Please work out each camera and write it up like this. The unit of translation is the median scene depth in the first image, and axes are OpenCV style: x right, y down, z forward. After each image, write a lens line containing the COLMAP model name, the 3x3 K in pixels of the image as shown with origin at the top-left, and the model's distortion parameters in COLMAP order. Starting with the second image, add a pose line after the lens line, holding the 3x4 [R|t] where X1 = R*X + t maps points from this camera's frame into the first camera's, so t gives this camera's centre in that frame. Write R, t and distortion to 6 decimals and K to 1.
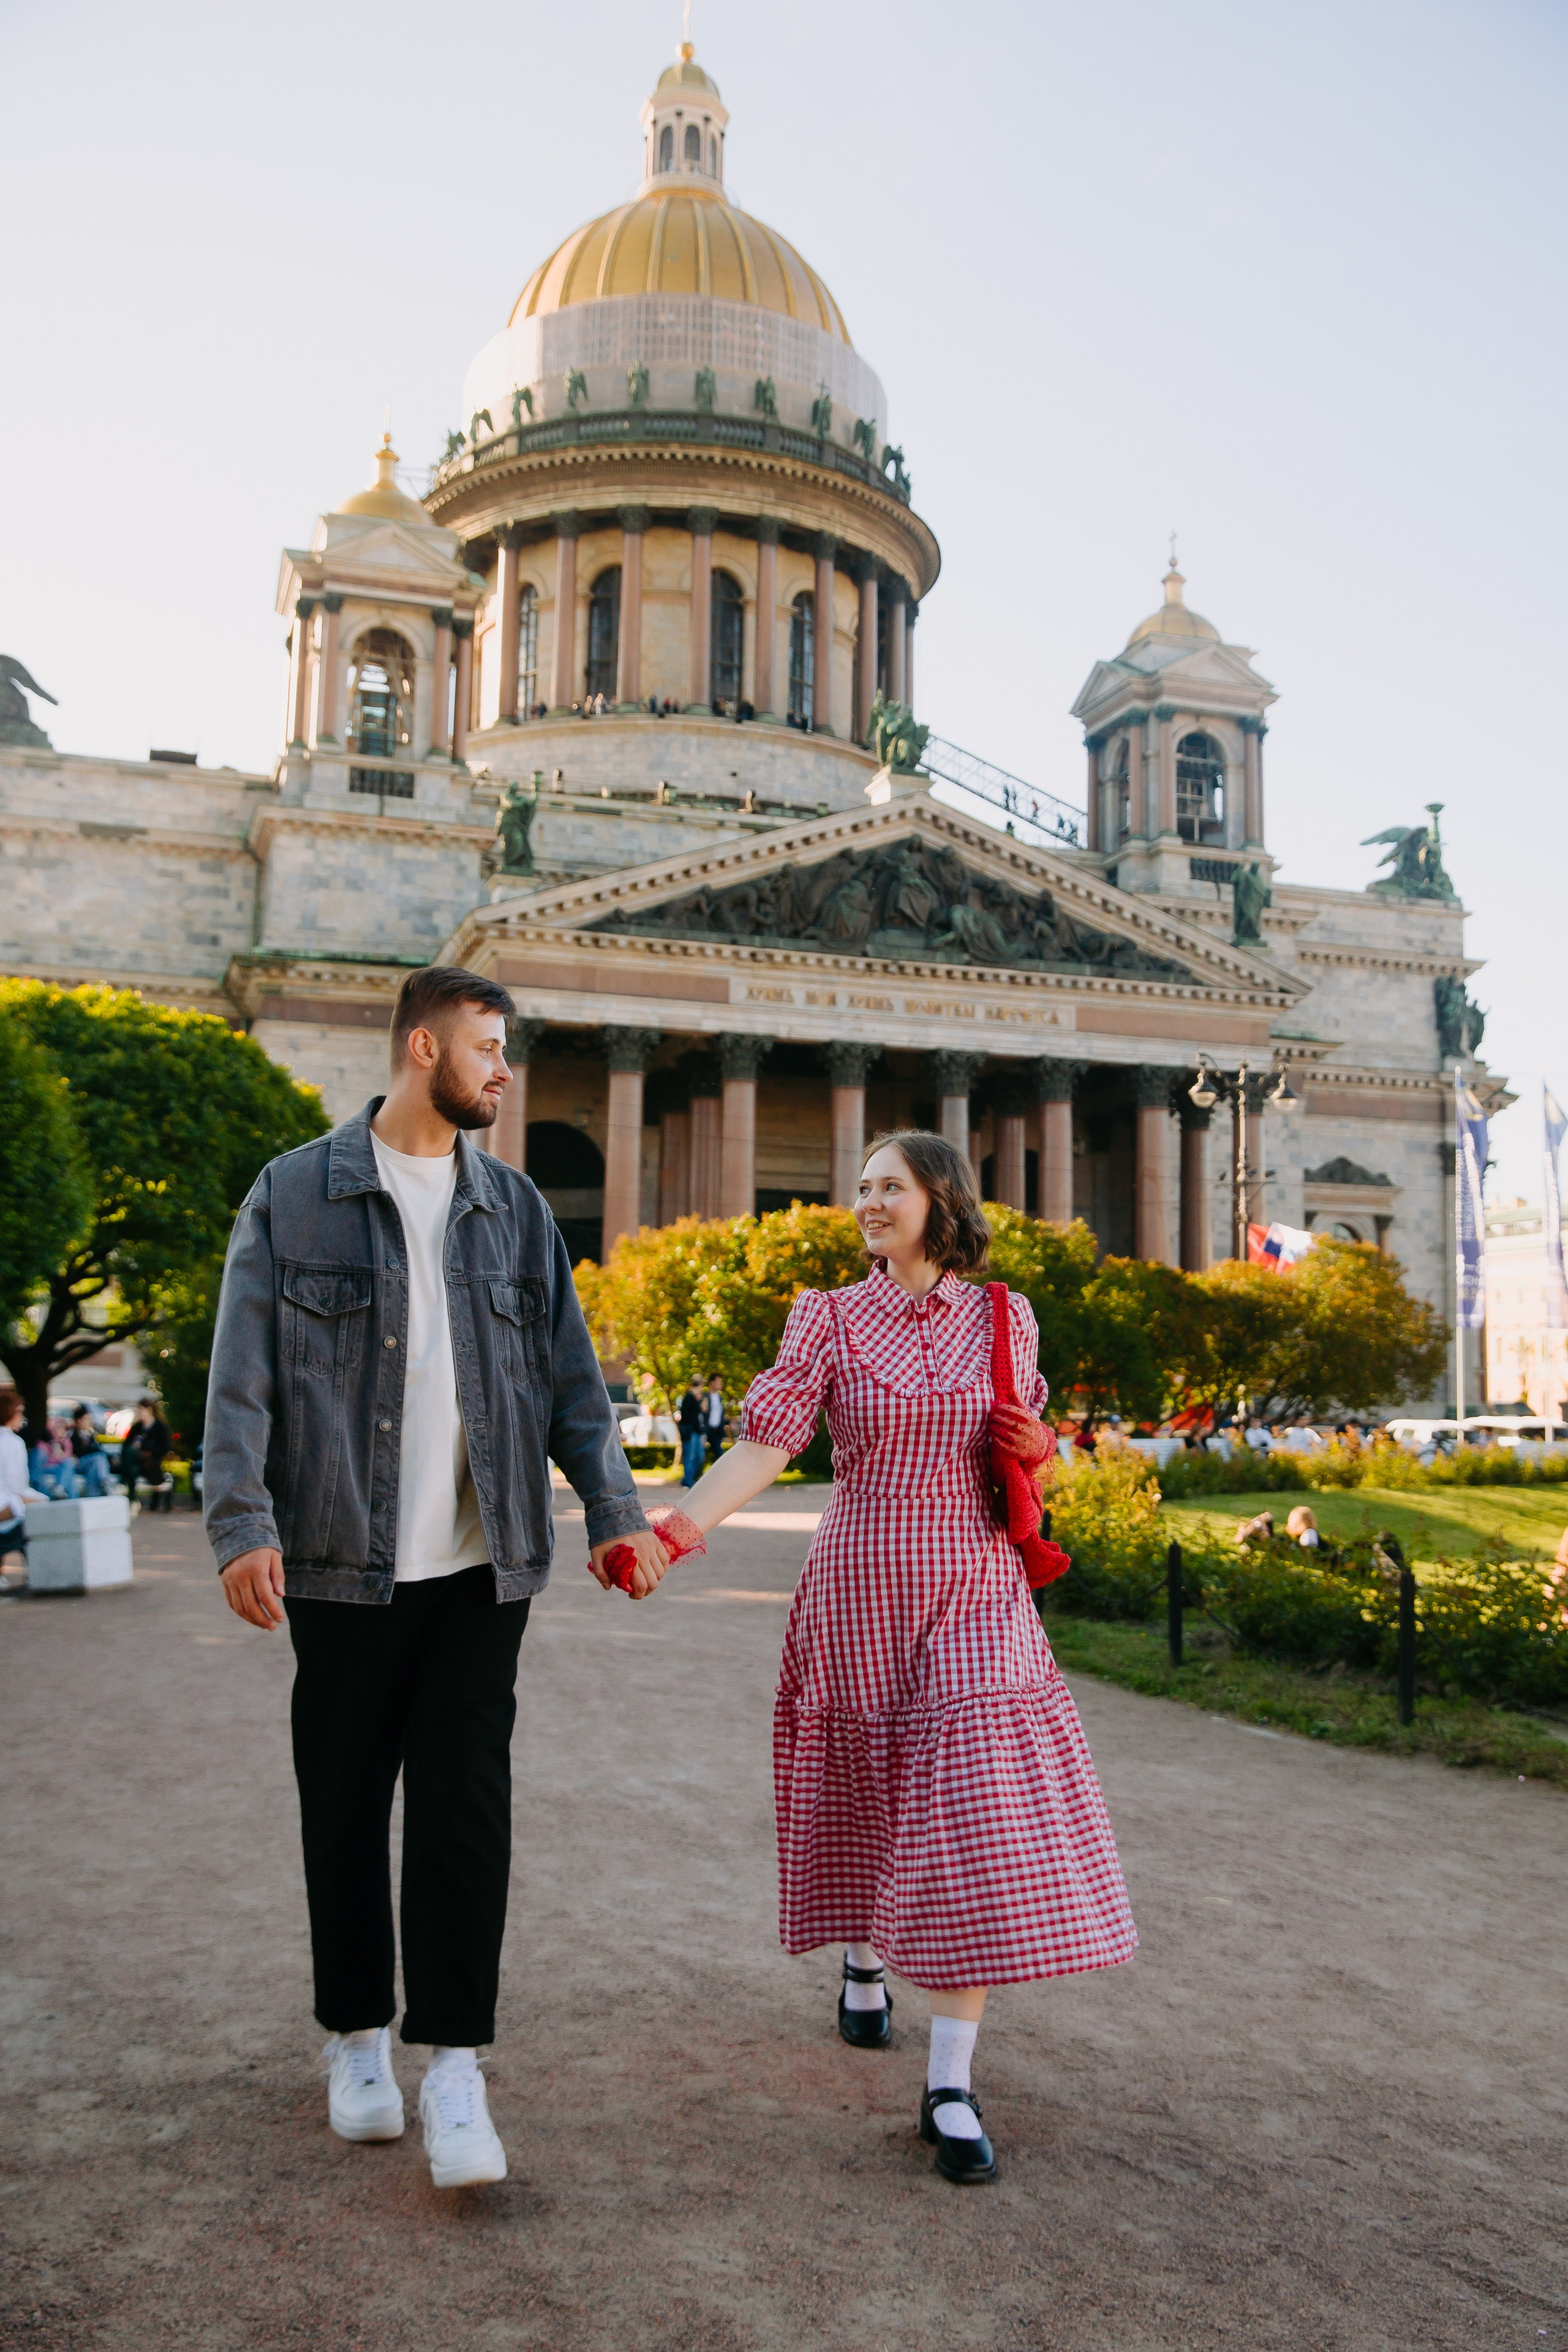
lens RADIAL K [[2041.6, 0, 784.0], [0, 2041.6, 1176.0], [0, 0, 1]] dist [-0.052167, 0.073262]
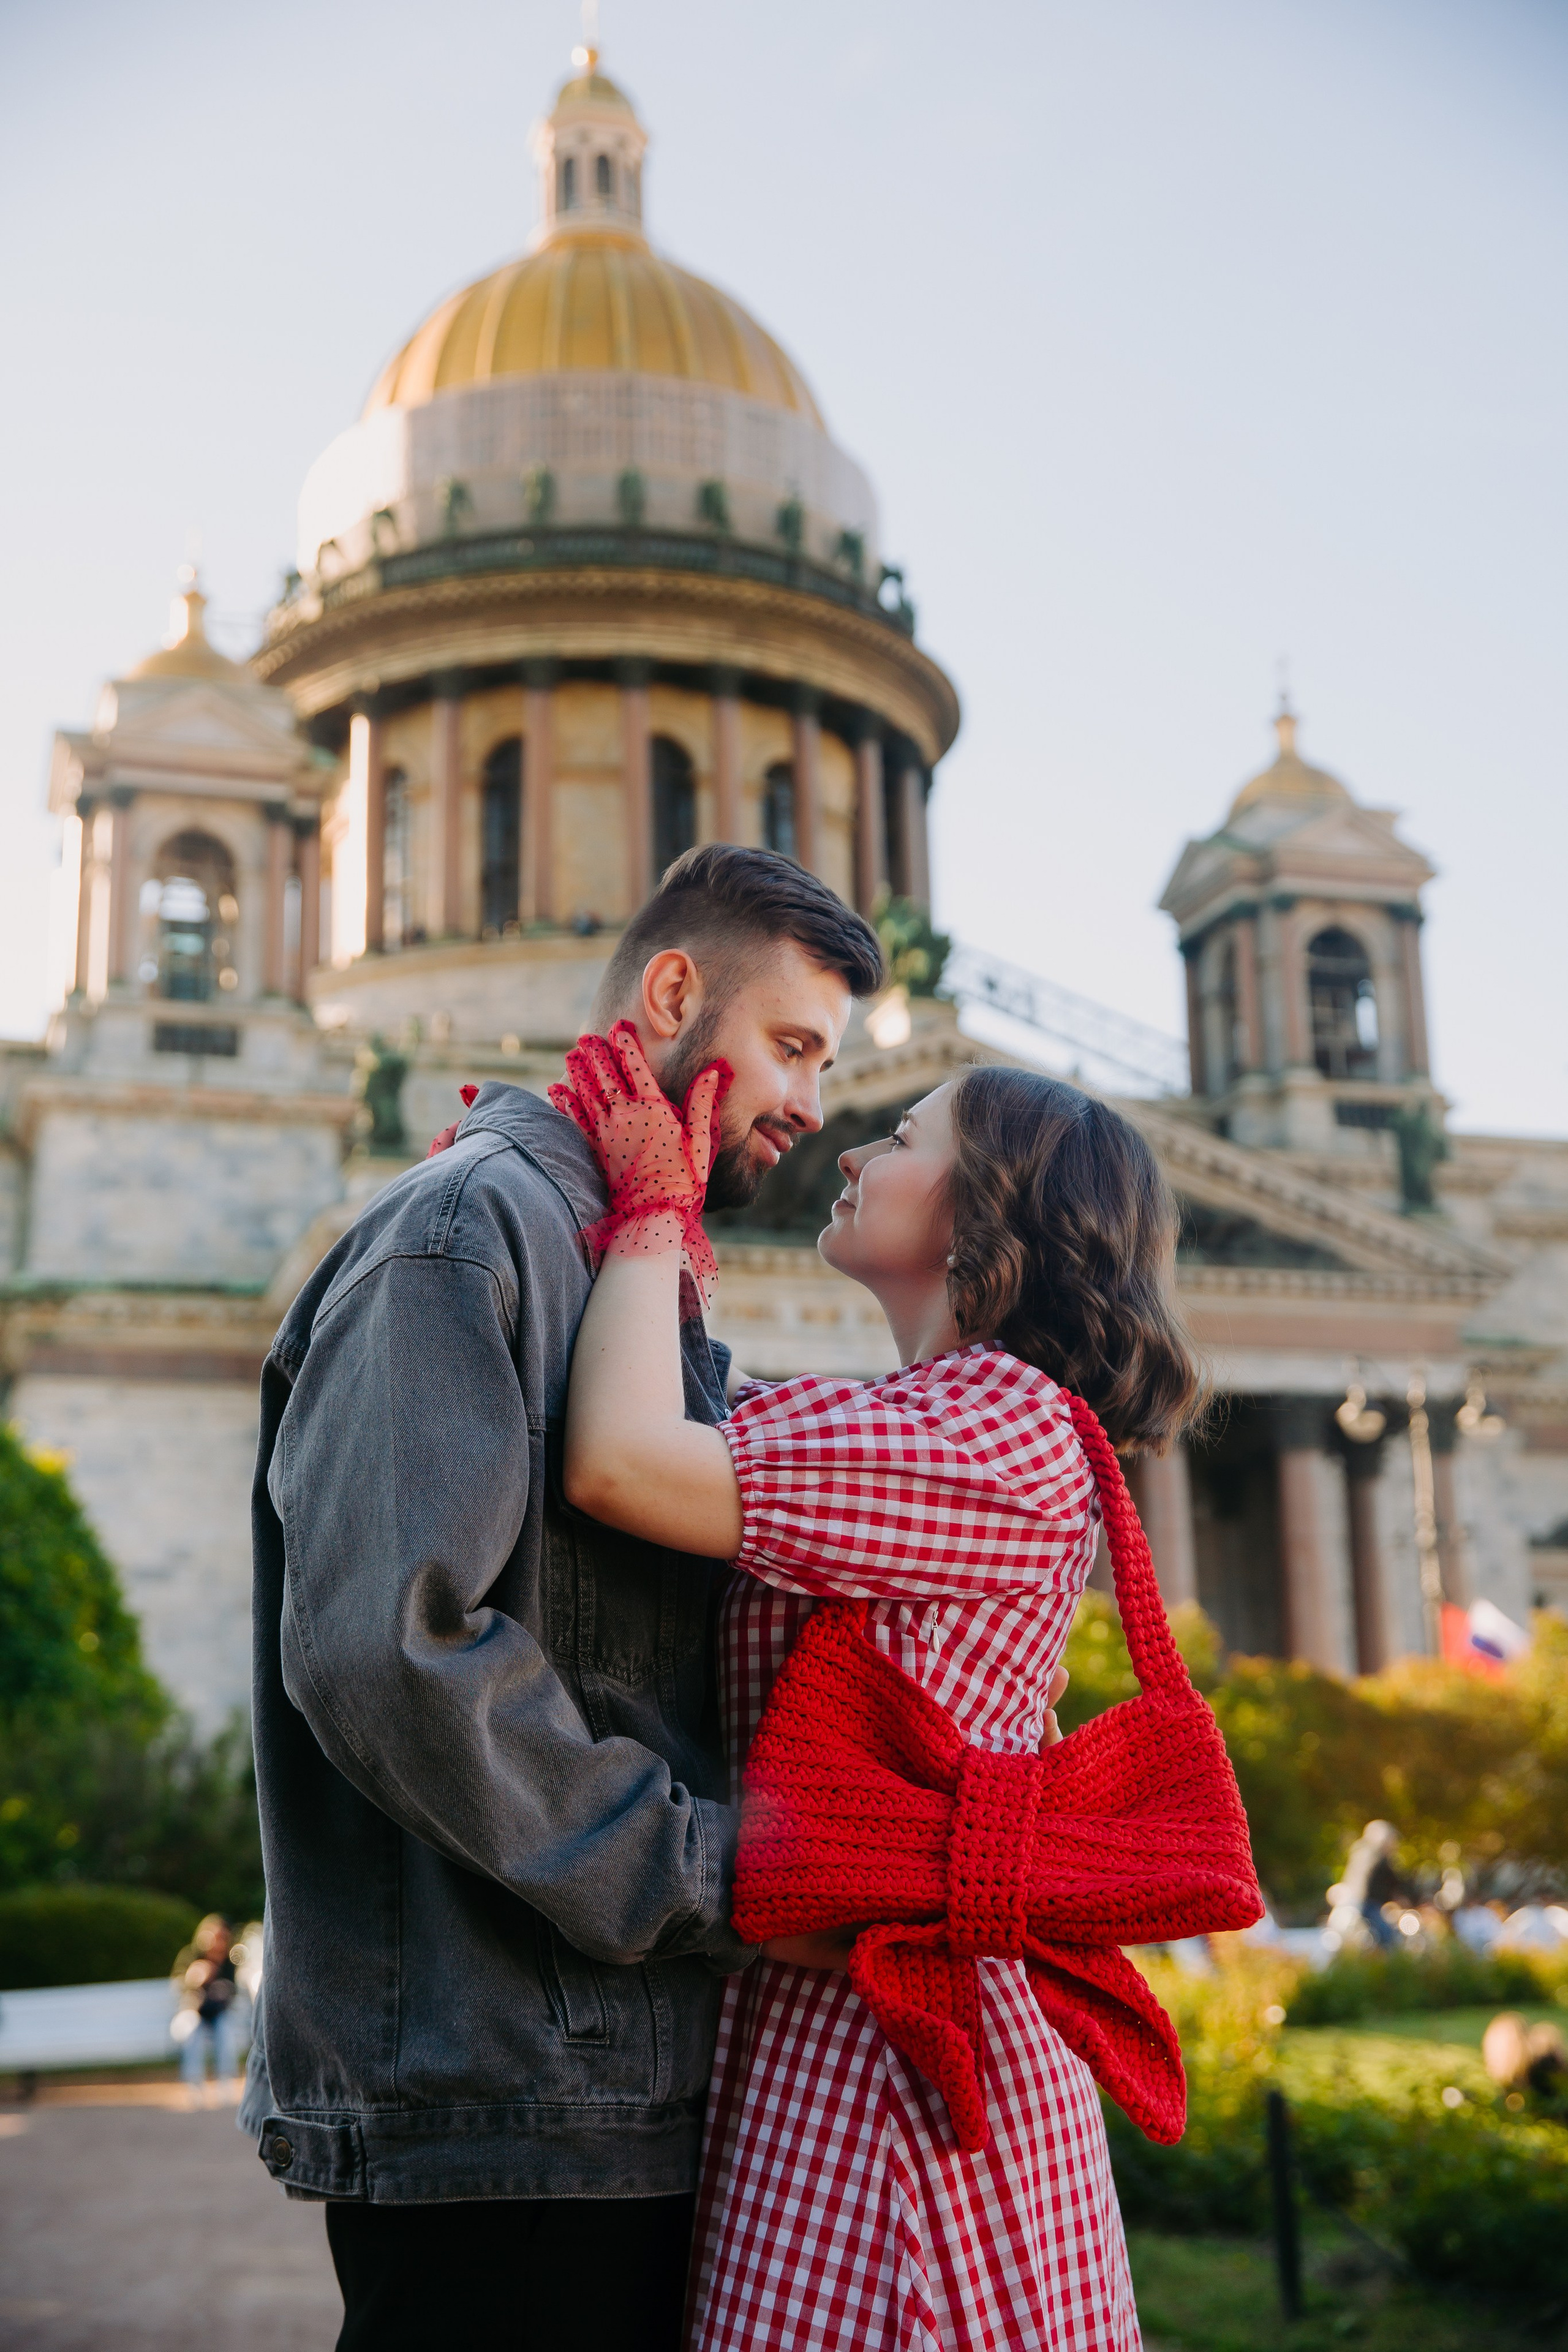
lens RADIAL K [[2850.8, 0, 780.6], [0, 2850.8, 1187.3], [0, 0, 1]] dist [0.043871, 0.045327]
pose [[0.999147, -0.041275, 0.000901, 0.004703], [0.041016, 0.989920, -0.135560, 0.002378], [0.004704, 0.135482, 0.990769, 0.012098]]
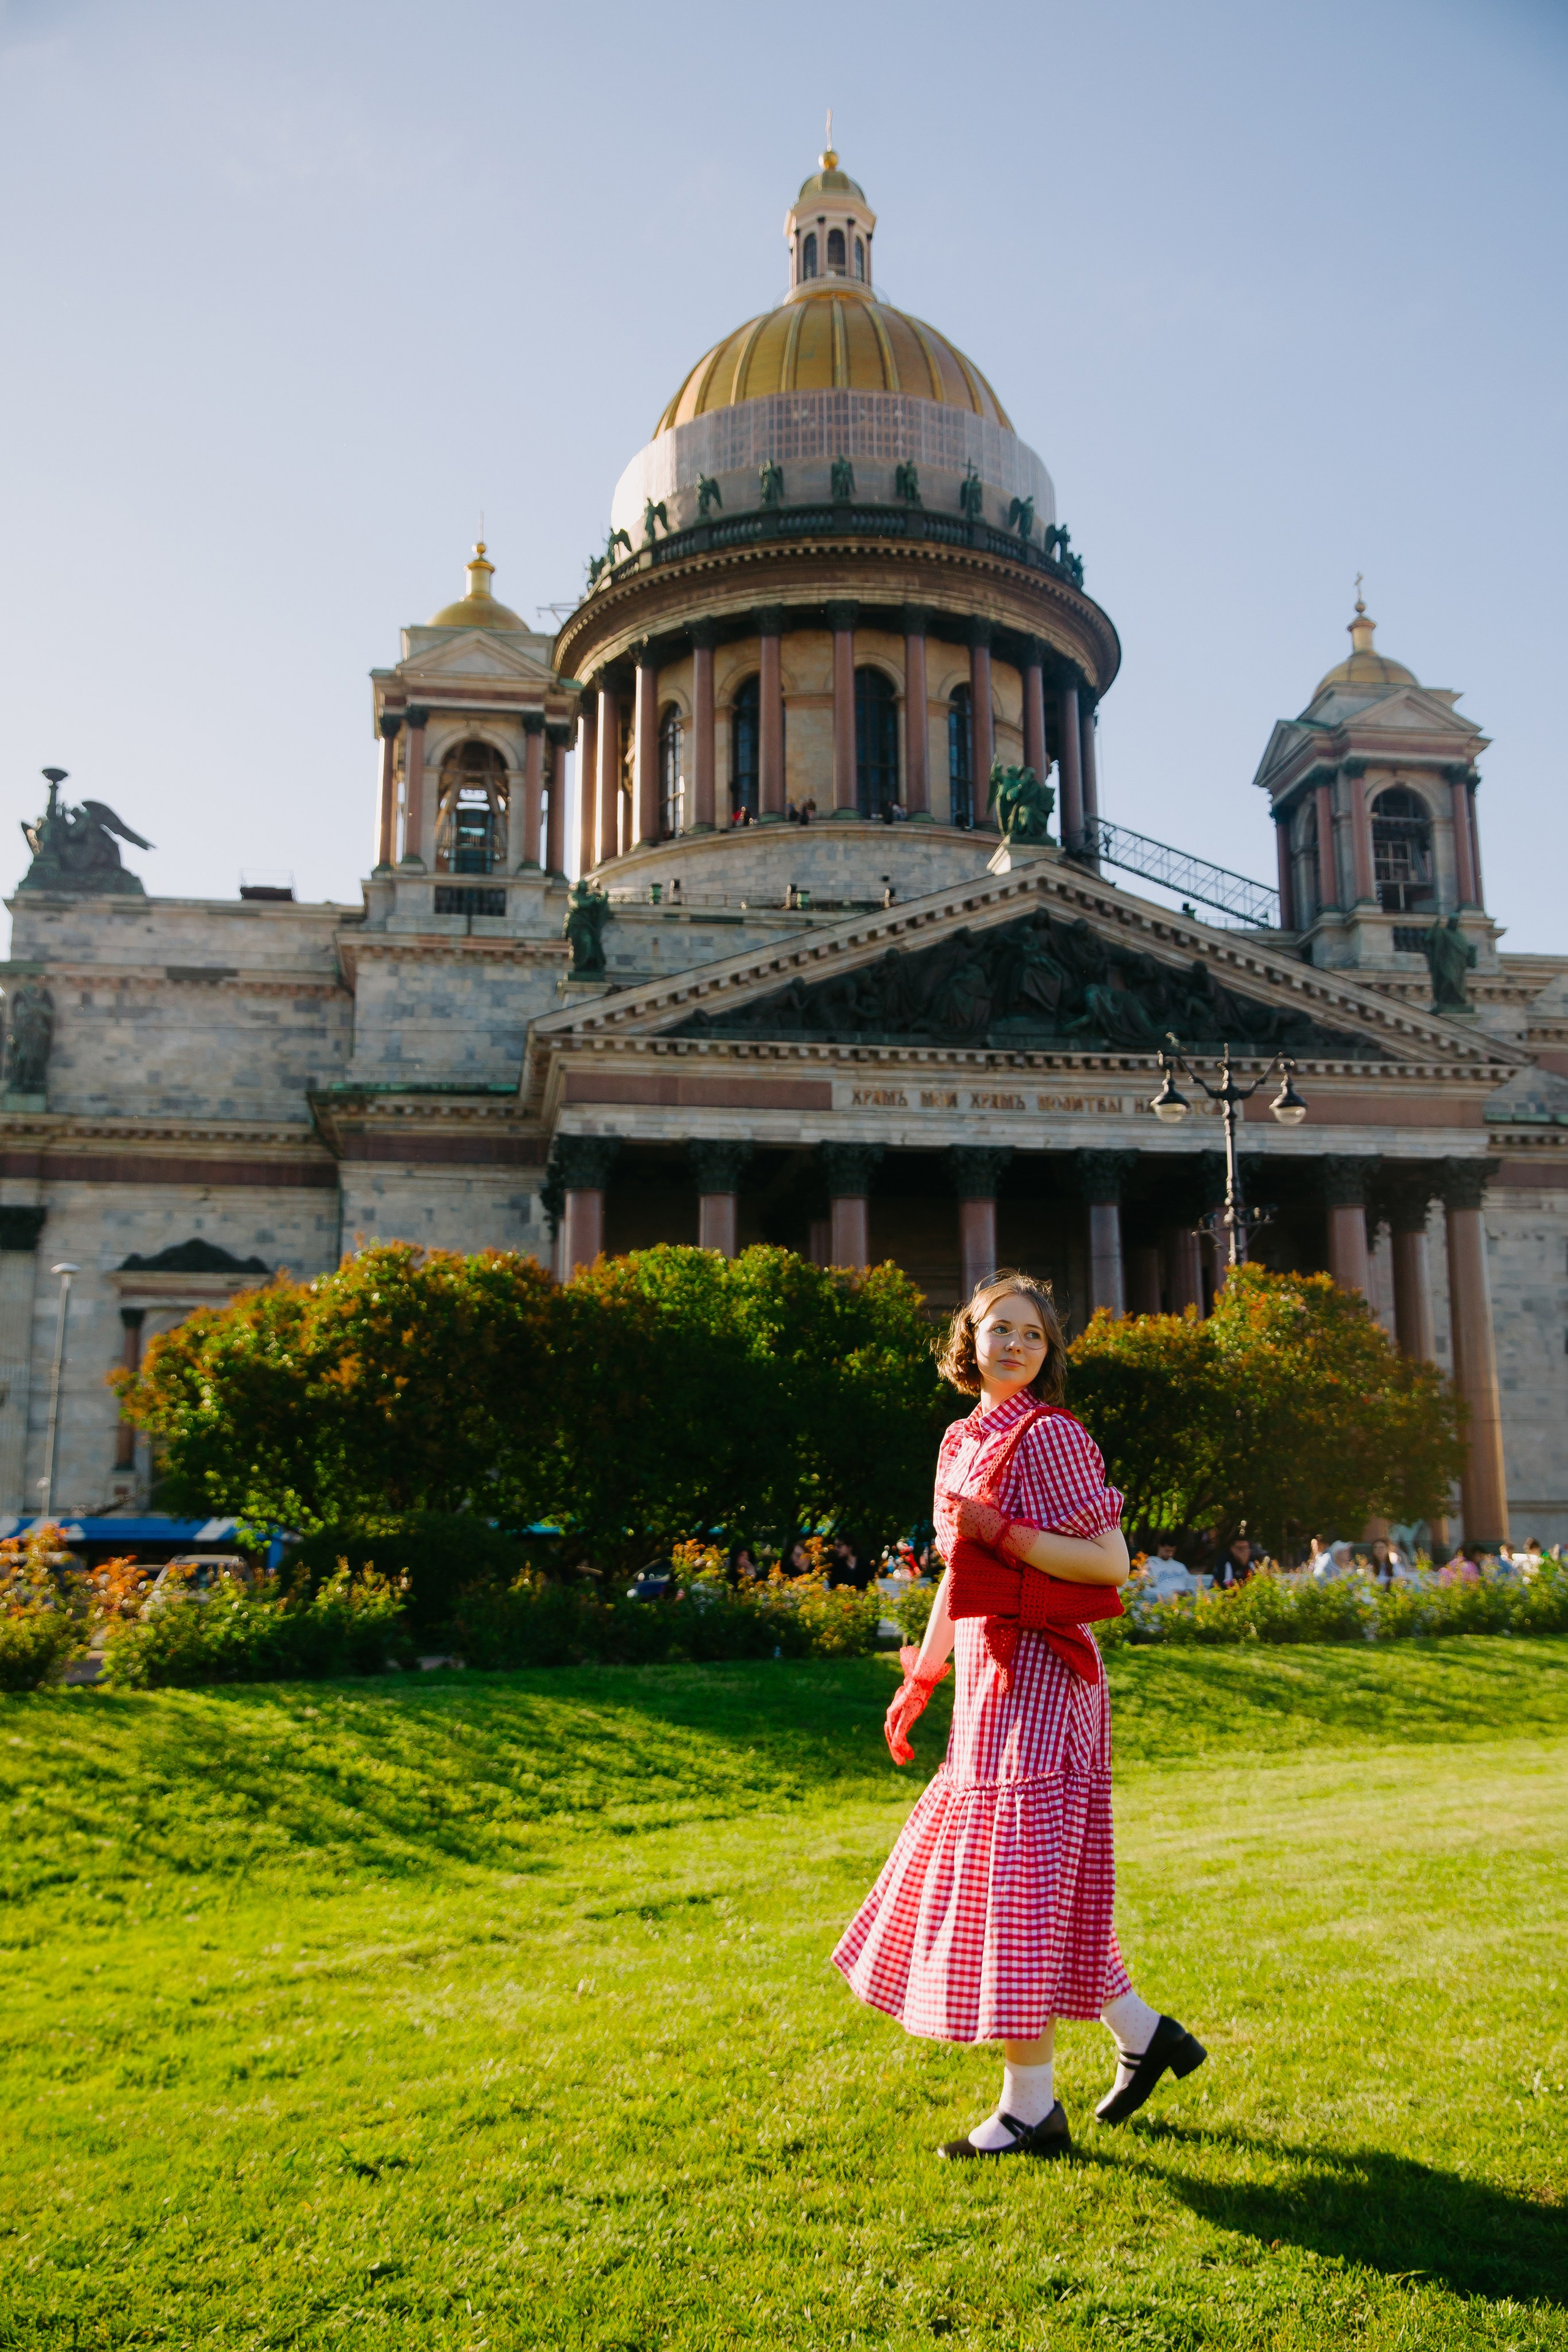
lens RADIAL K [[2041.6, 0, 784.0], [0, 2041.6, 1176.0], [0, 0, 1]] dist [-0.052167, 0.073262]
pose [[0.985678, -0.054817, -0.159480, 0.081835], [0.040898, 0.995166, -0.089289, 0.019481], [0.163603, 0.081488, 0.983155, 0.116122]]
